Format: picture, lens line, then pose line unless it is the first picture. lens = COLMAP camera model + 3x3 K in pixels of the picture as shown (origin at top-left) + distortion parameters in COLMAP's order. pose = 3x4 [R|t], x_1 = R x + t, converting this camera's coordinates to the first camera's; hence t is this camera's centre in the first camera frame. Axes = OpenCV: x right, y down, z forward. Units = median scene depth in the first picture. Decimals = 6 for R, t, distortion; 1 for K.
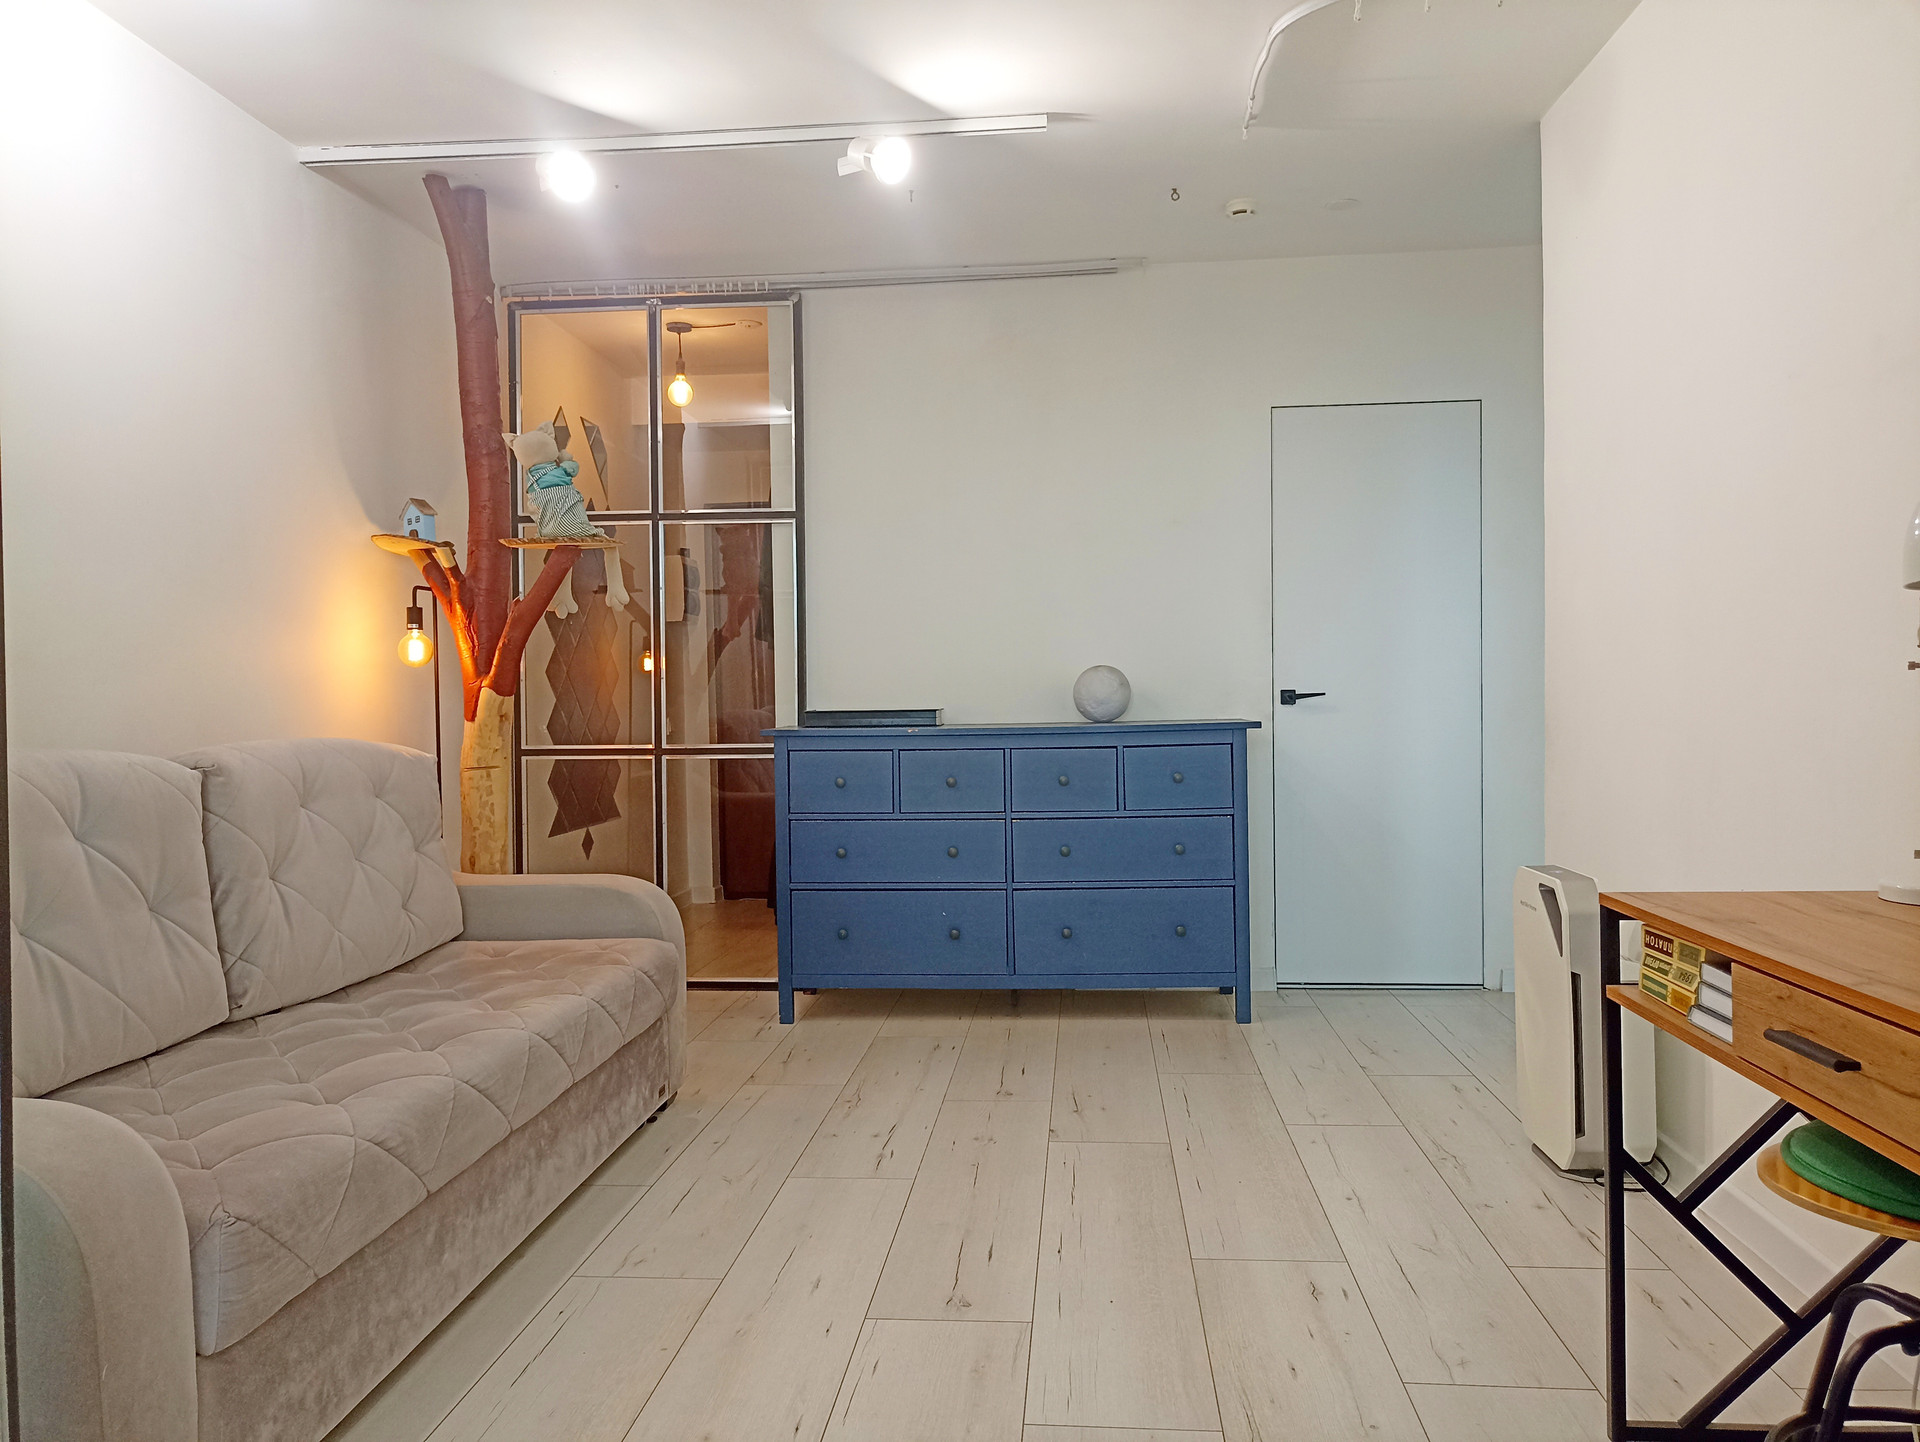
lens RADIAL K [[1417.4, 0, 960.0], [0, 1417.4, 721.0], [0, 0, 1]] dist [0.020051, -0.004574]
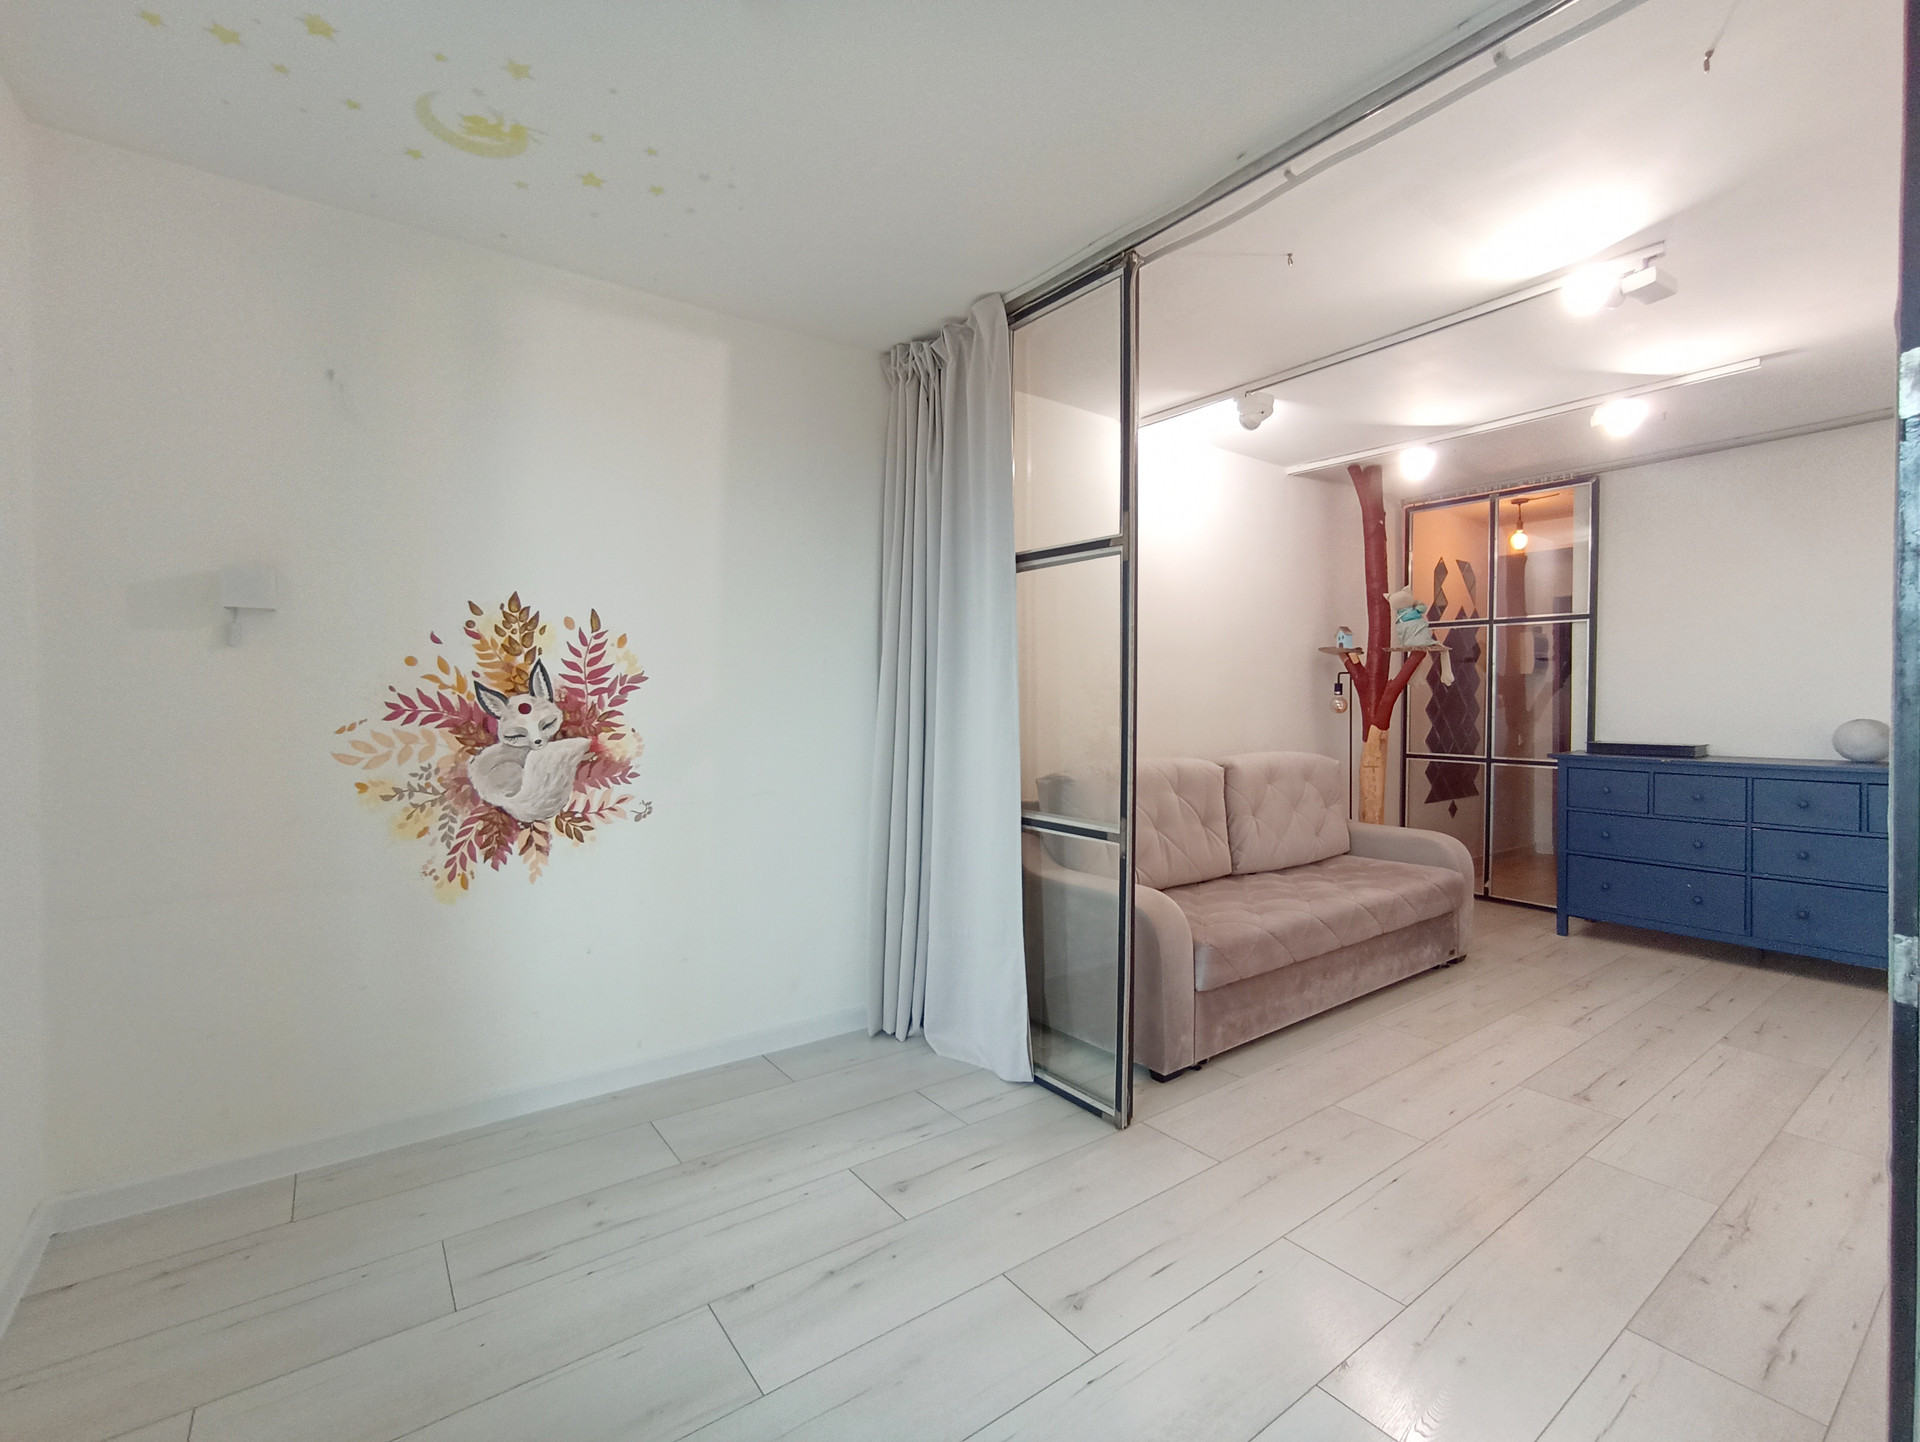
lens RADIAL K [[850.8, 0, 960.0], [0, 850.8, 721.0], [0, 0, 1]] dist [-0.065625, 0.034403]
pose [[0.660605, 0.033872, -0.749970, 0.166270], [-0.027059, 0.999407, 0.021303, -0.043628], [0.750246, 0.006221, 0.661129, -0.187807]]
